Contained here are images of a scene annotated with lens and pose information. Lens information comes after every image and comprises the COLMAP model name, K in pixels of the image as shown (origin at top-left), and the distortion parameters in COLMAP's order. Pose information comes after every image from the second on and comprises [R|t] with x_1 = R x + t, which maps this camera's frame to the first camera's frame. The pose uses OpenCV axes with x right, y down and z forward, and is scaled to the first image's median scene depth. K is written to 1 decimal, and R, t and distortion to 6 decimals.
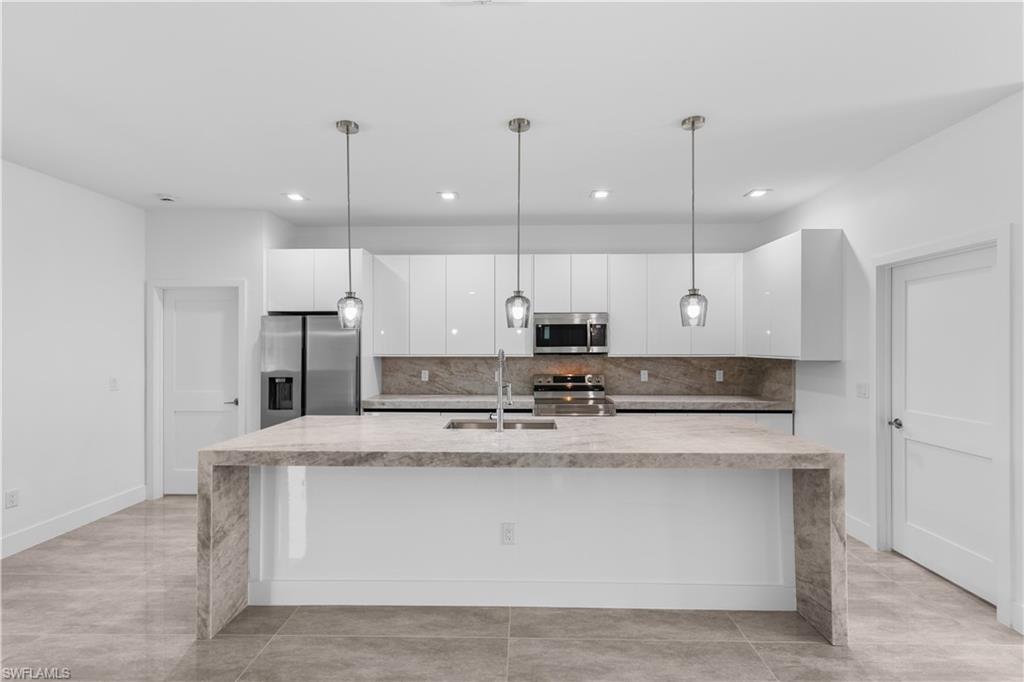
lens RADIAL K [[445.7, 0, 516.3], [0, 445.7, 346.7], [0, 0, 1]] dist [0.004356, -0.000333]
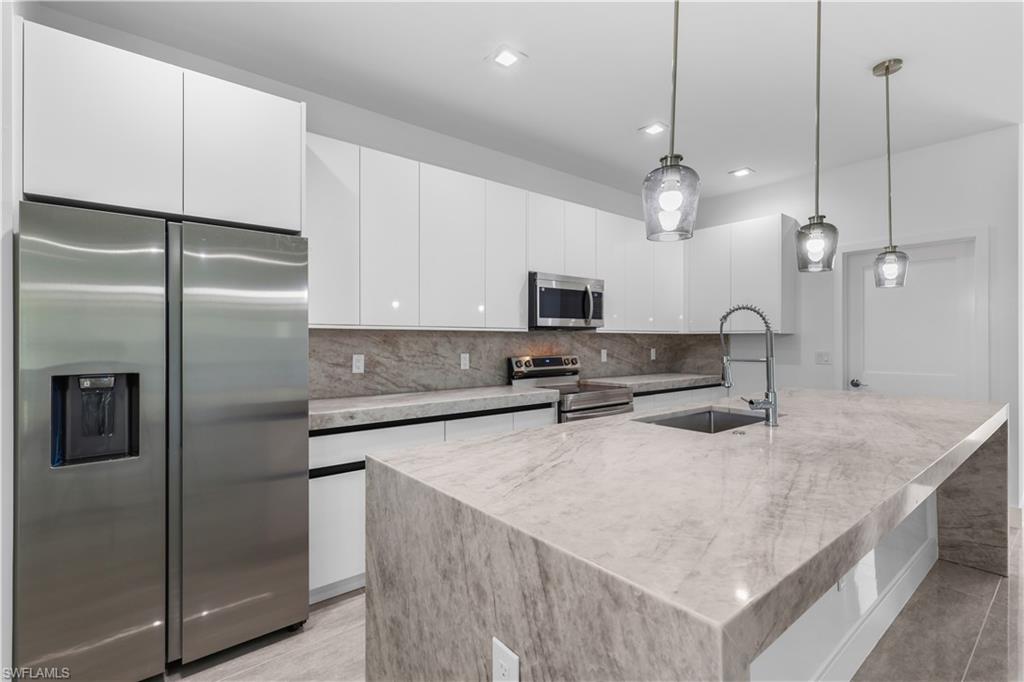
lens RADIAL K [[467.4, 0, 513.6], [0, 467.4, 339.8], [0, 0, 1]] dist [0.004505, -0.000327]
pose [[0.762861, 0.000591, 0.646562, -0.485714], [0.001897, 0.999993, -0.003152, 0.039410], [-0.646560, 0.003631, 0.762855, 0.445196]]
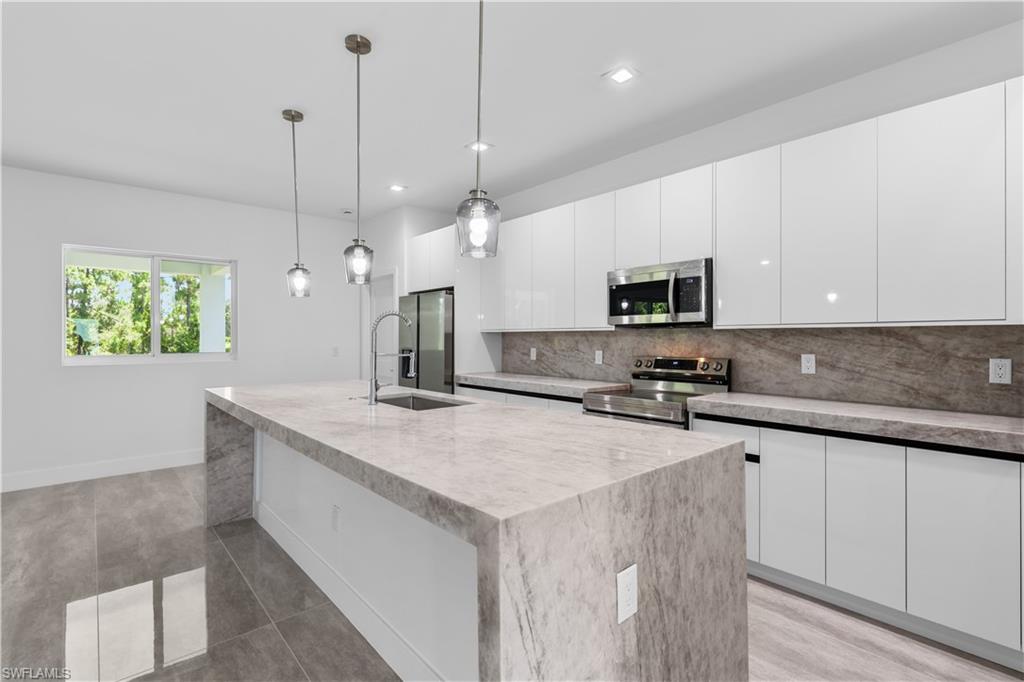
lens RADIAL K [[481.6, 0, 513.5], [0, 481.6, 337.1], [0, 0, 1]] dist [0.002471, -0.000494]
pose [[0.674208, -0.000593, -0.738541, 0.524032], [-0.001937, 0.999995, -0.002571, 0.037020], [0.738539, 0.003164, 0.674203, 0.353331]]
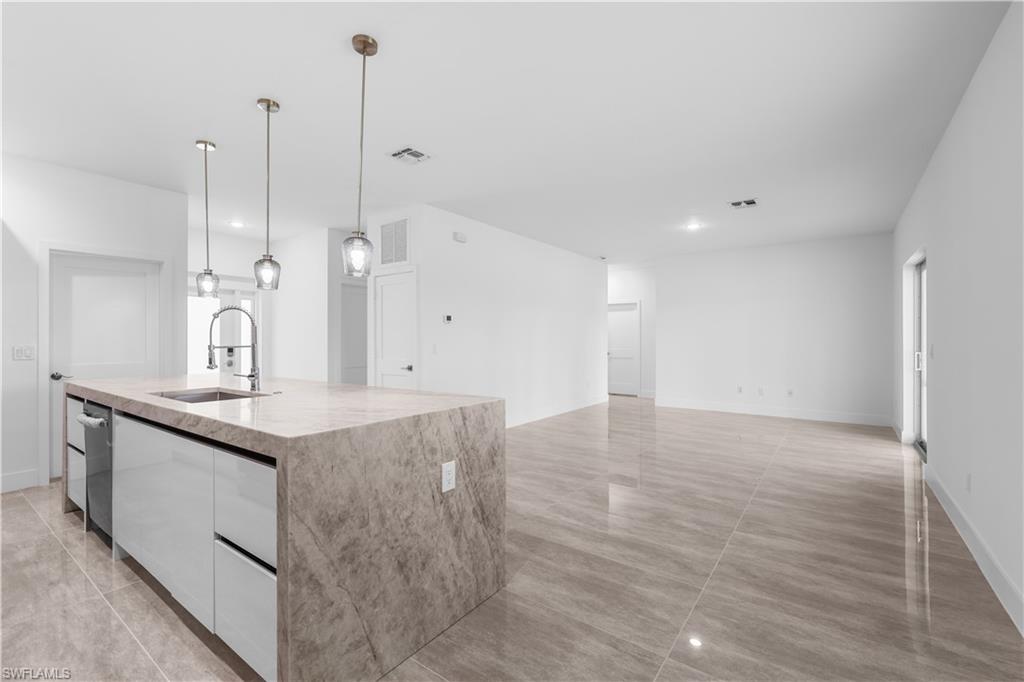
lens RADIAL K [[445.7, 0, 513.6], [0, 445.7, 336.6], [0, 0, 1]] dist [0.004356, -0.000333]
pose [[-0.818271, 0.004293, 0.574817, -0.662721], [0.003783, 0.999991, -0.002084, 0.047315], [-0.574820, 0.000469, -0.818279, 0.918523]]
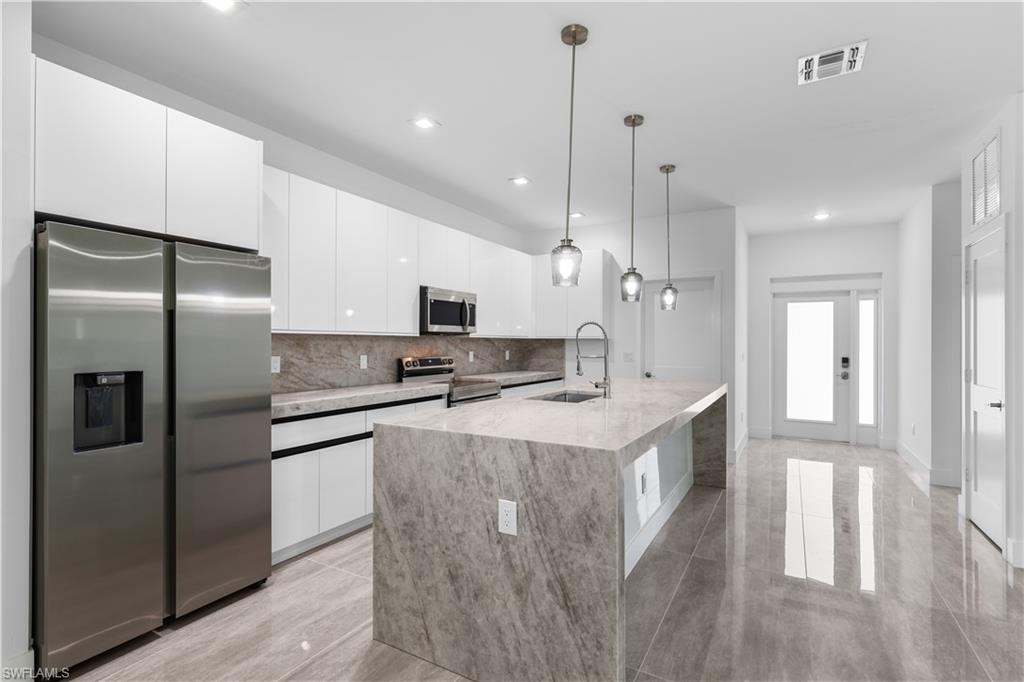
lens RADIAL K [[481.6, 0, 515.0], [0, 481.6, 342.7], [0, 0, 1]] dist [0.002471, -0.000494]
pose [[0.479669, 0.002612, 0.877446, -0.708213], [-0.000005, 0.999996, -0.002974, 0.038838], [-0.877450, 0.001422, 0.479667, 0.401777]]
